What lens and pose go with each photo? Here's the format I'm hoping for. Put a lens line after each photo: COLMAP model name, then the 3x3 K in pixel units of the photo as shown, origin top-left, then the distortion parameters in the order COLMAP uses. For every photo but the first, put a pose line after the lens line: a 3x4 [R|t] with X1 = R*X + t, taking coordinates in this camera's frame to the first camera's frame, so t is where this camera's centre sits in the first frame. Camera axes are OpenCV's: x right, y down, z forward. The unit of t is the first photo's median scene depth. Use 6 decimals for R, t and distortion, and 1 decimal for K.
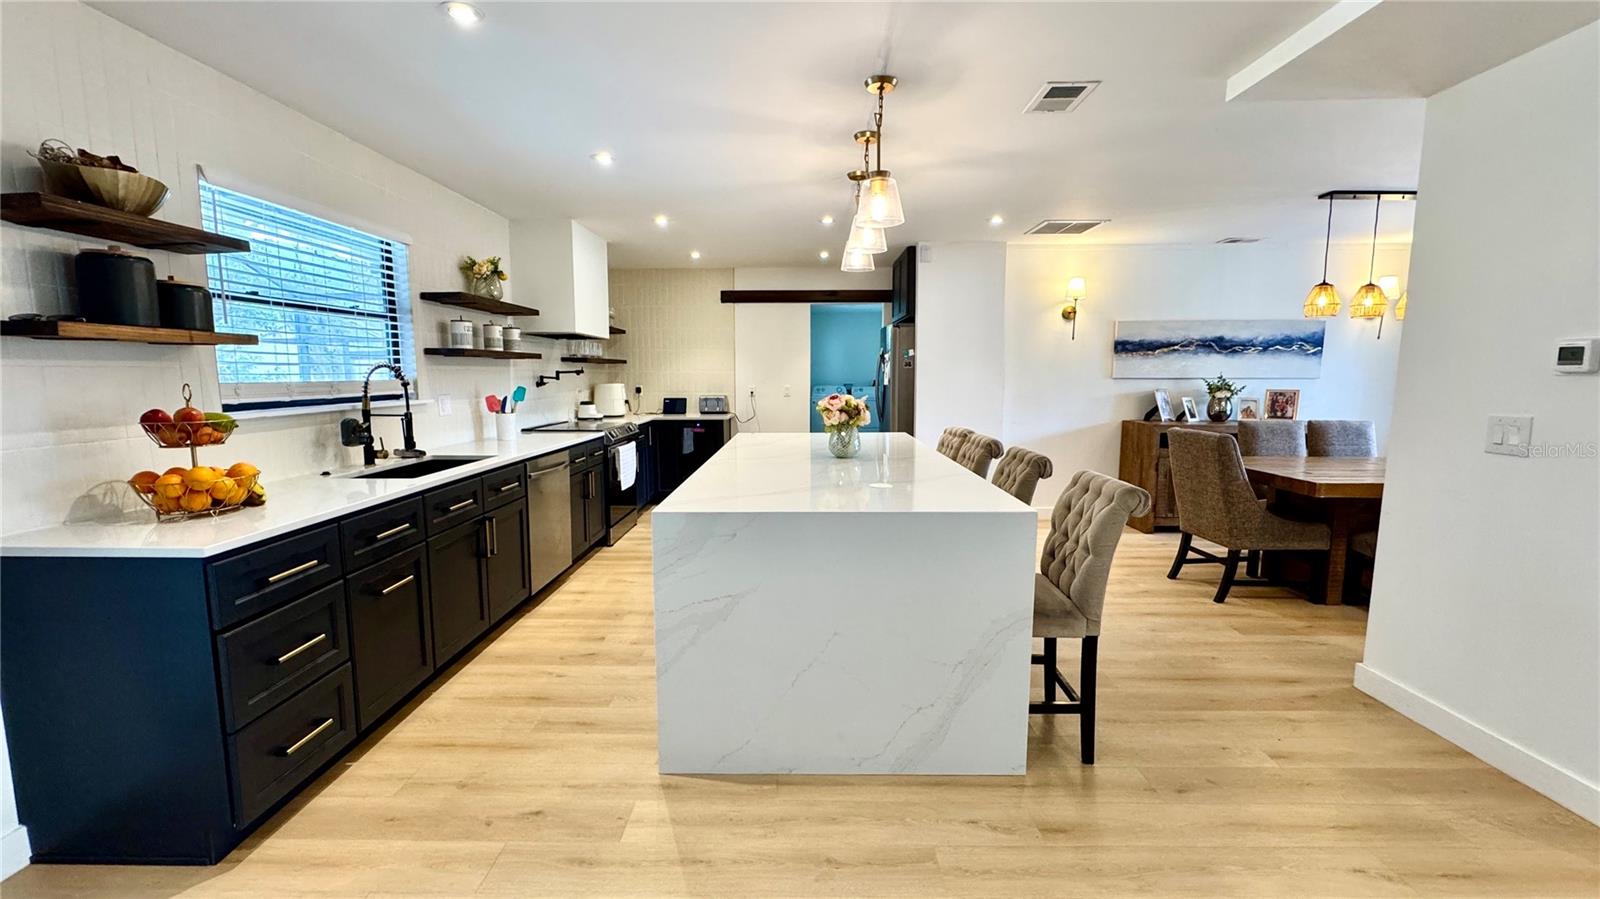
lens RADIAL K [[642.0, 0, 800.0], [0, 642.0, 449.5], [0, 0, 1]] dist [-0.000087, 0.000007]
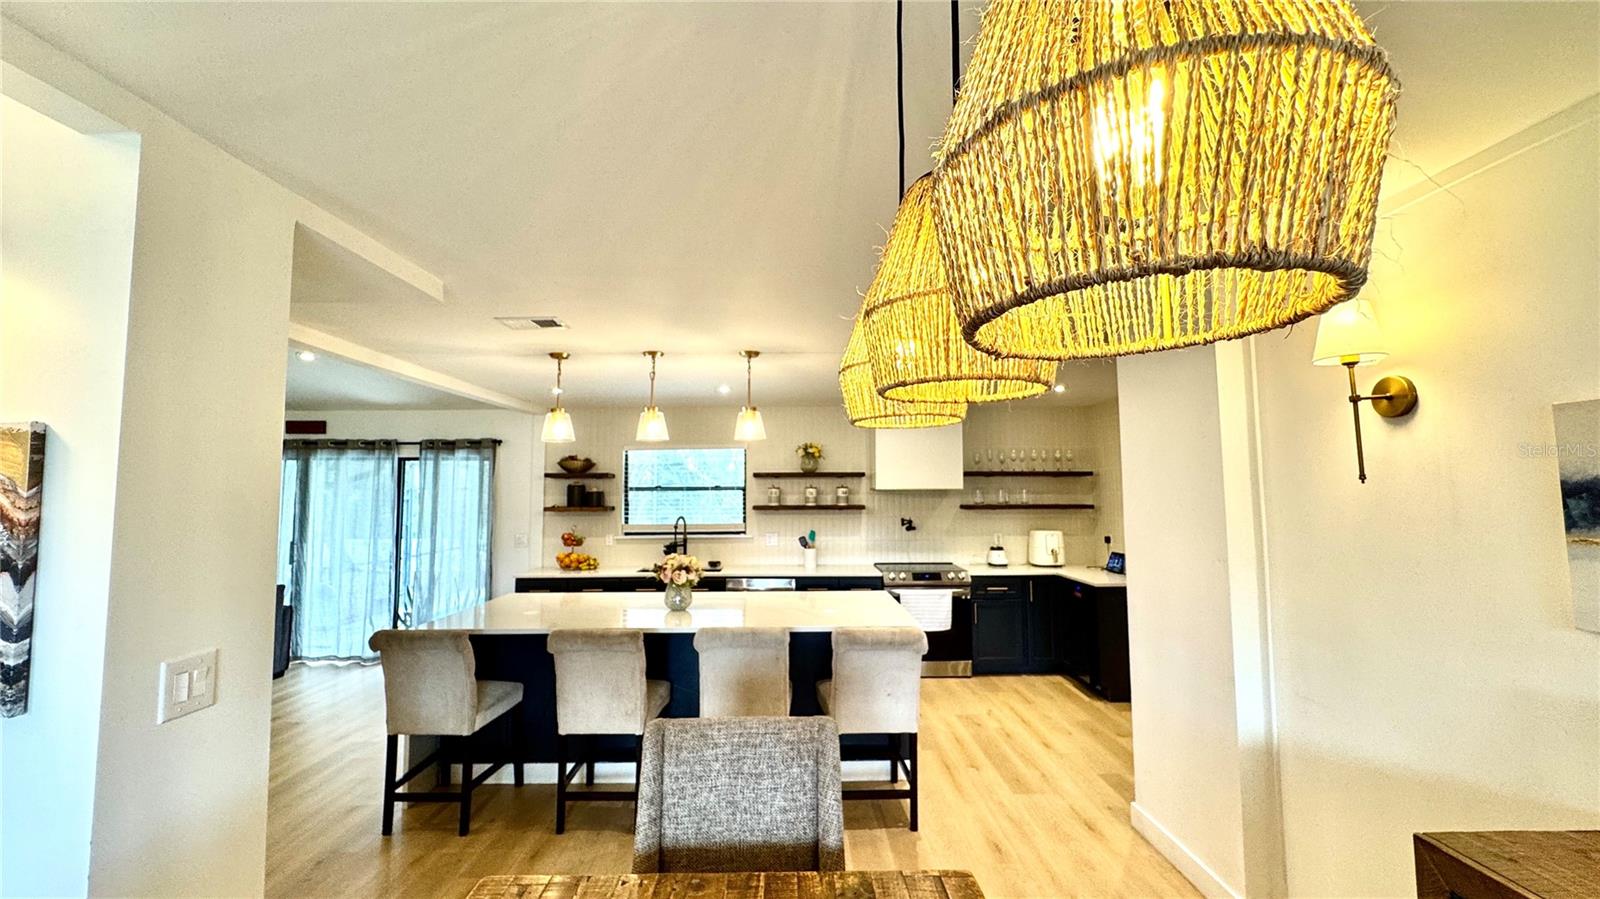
lens RADIAL K [[642.0, 0, 800.0], [0, 642.0, 449.5], [0, 0, 1]] dist [-0.000087, 0.000007]
pose [[0.024367, -0.066992, -0.997456, 0.738466], [-0.112816, 0.991194, -0.069327, -0.131266], [0.993317, 0.114218, 0.016594, 0.702410]]
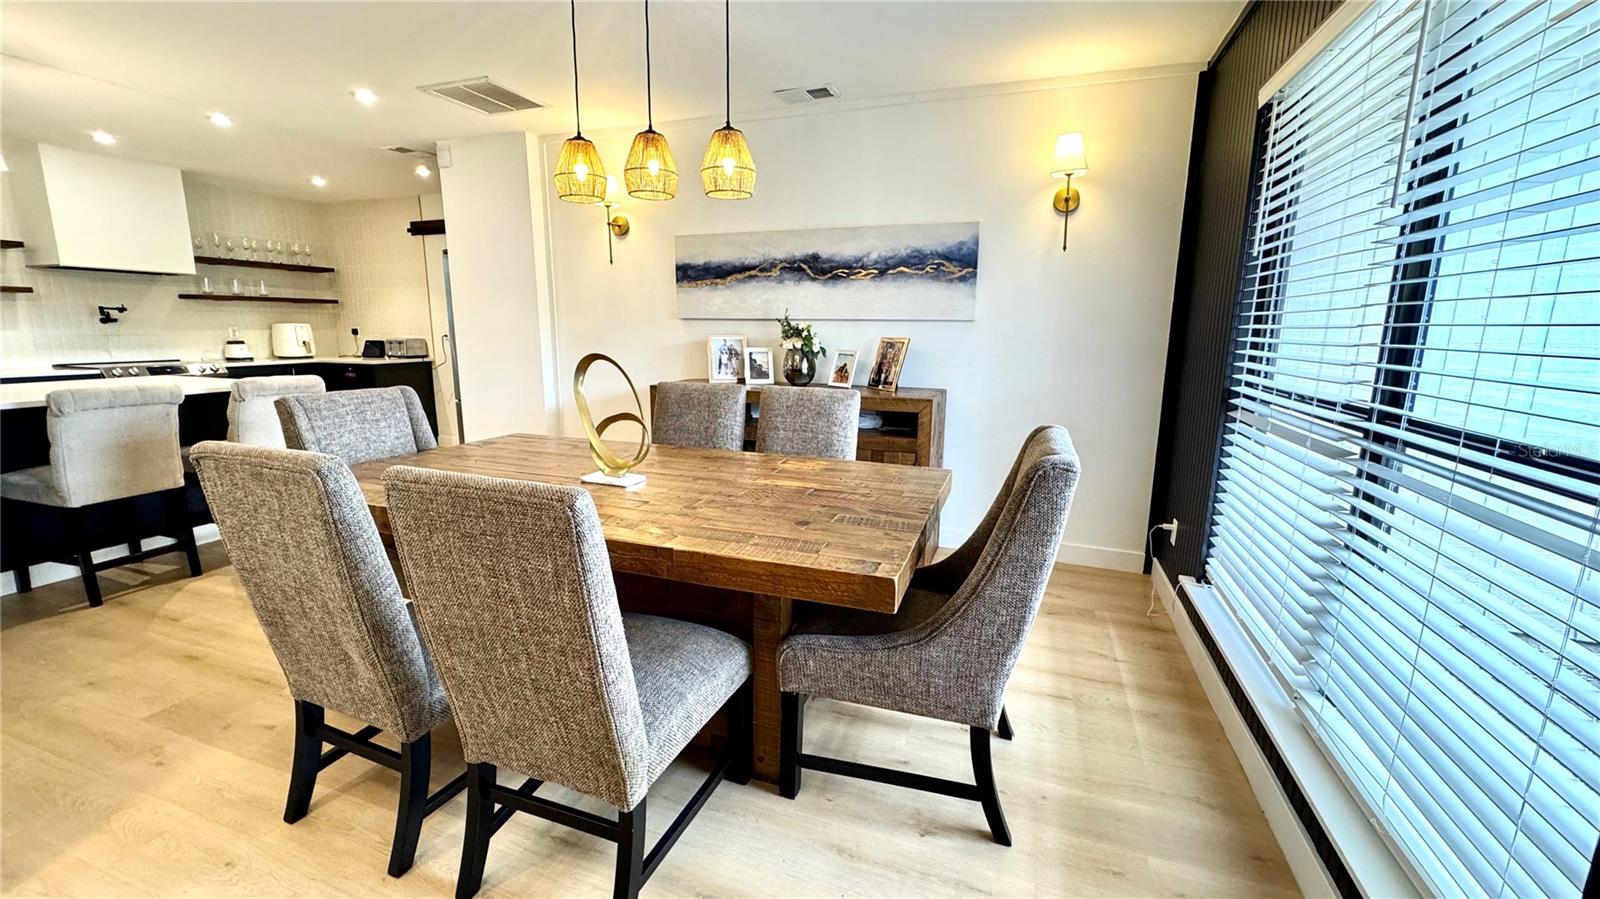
lens RADIAL K [[639.2, 0, 800.0], [0, 639.2, 449.5], [0, 0, 1]] dist [-0.002071, -0.000167]
pose [[0.945431, 0.070557, -0.318090, 0.860086], [-0.047825, 0.995748, 0.078728, -0.029750], [0.322292, -0.059220, 0.944786, 0.374178]]
